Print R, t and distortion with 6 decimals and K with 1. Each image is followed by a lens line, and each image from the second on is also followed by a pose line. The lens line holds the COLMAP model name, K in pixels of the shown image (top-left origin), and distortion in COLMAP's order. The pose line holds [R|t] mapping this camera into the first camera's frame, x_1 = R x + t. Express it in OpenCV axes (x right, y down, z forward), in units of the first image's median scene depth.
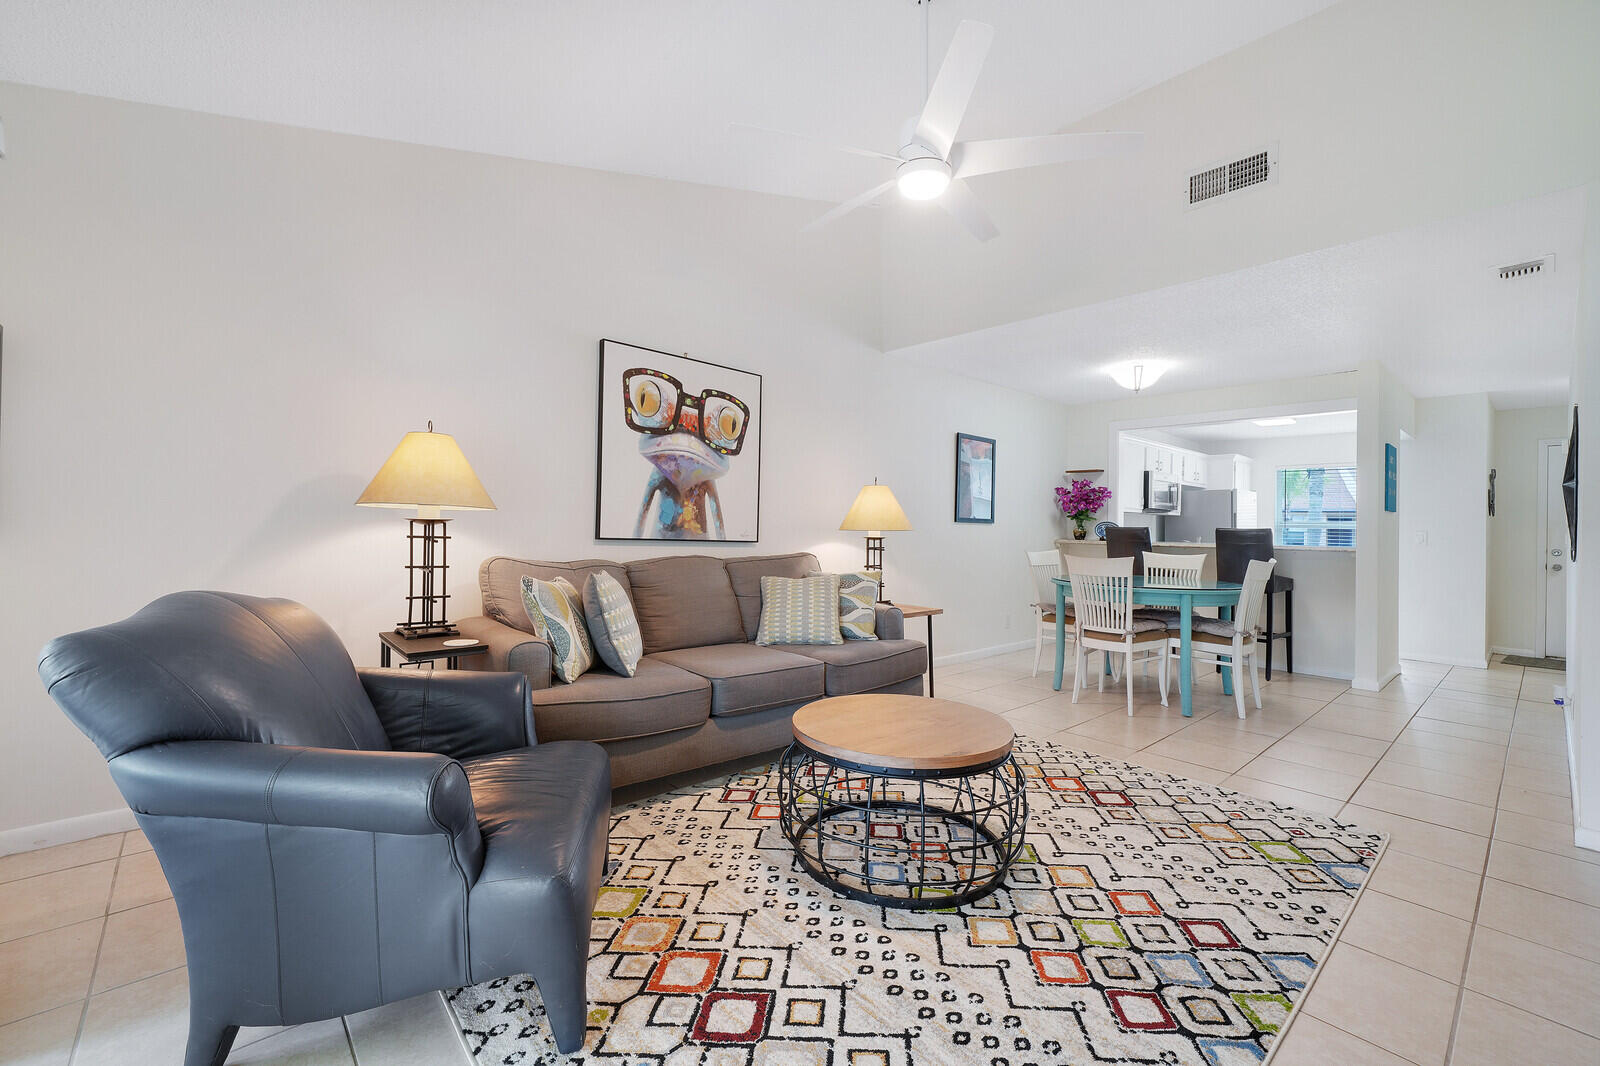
lens RADIAL K [[667.5, 0, 786.8], [0, 667.5, 524.0], [0, 0, 1]] dist [0.002287, 0.000089]
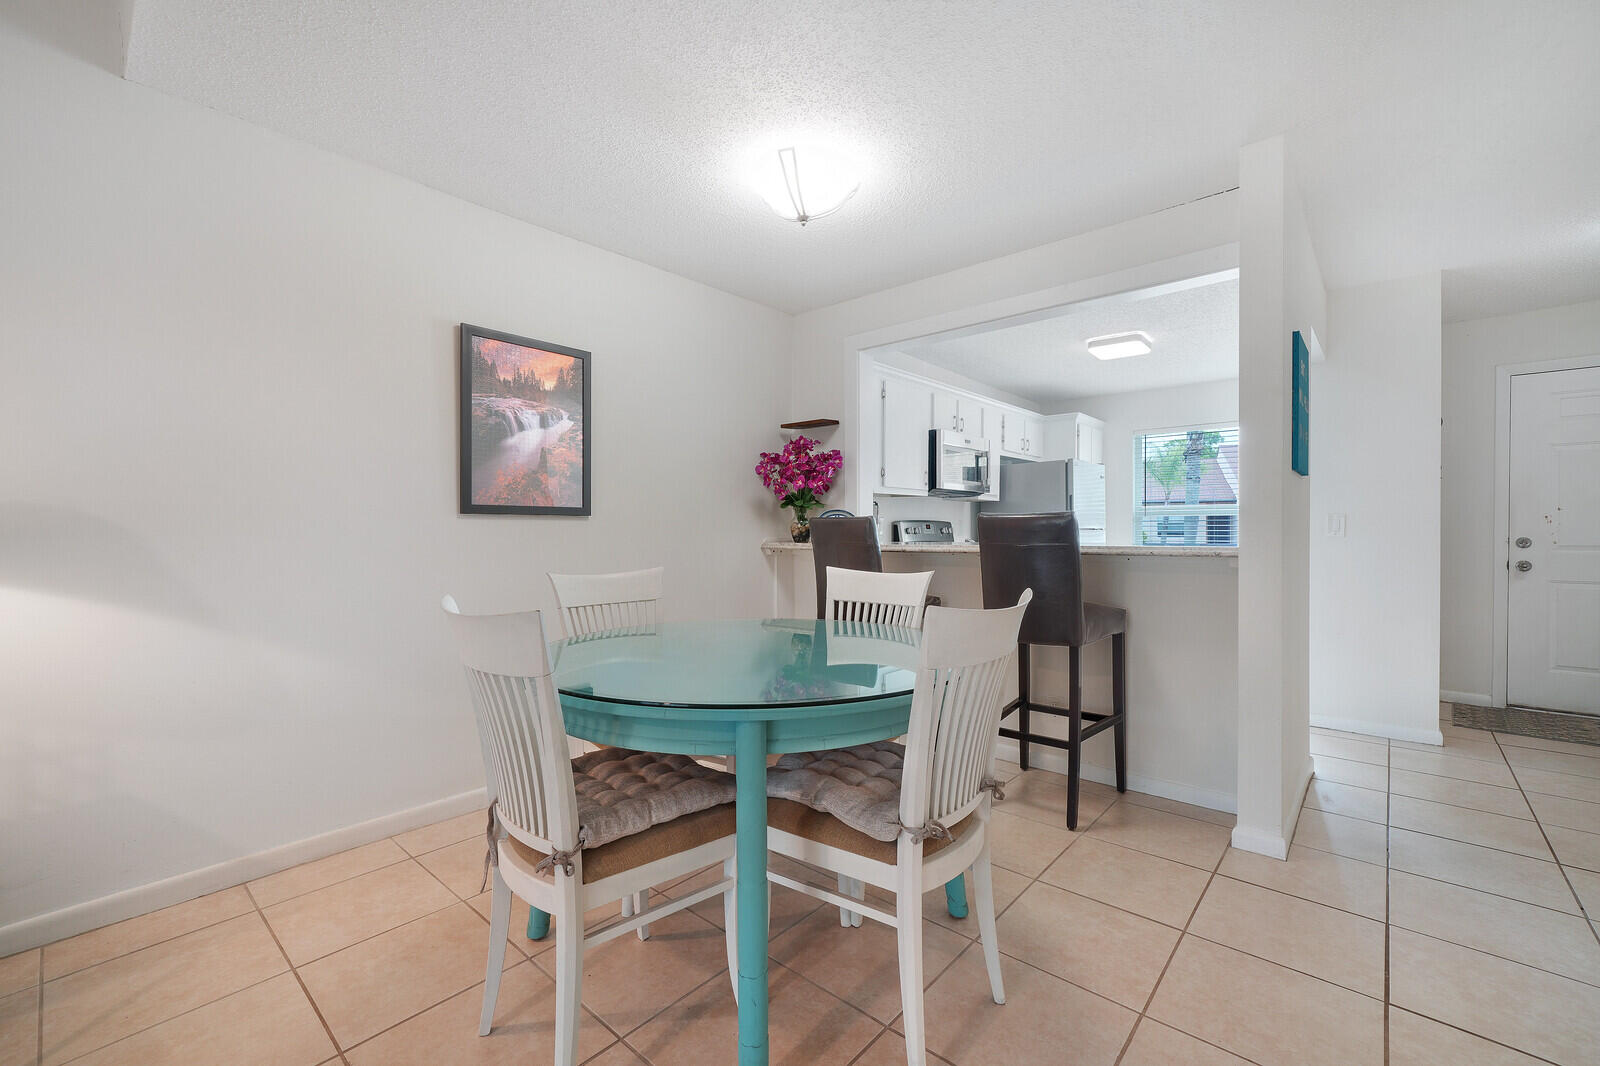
lens RADIAL K [[674.6, 0, 779.9], [0, 674.6, 543.8], [0, 0, 1]] dist [0.000328, -0.000250]
pose [[0.993052, -0.026484, 0.114660, 0.395357], [0.023513, 0.999354, 0.027186, 0.010324], [-0.115306, -0.024301, 0.993033, 0.469331]]
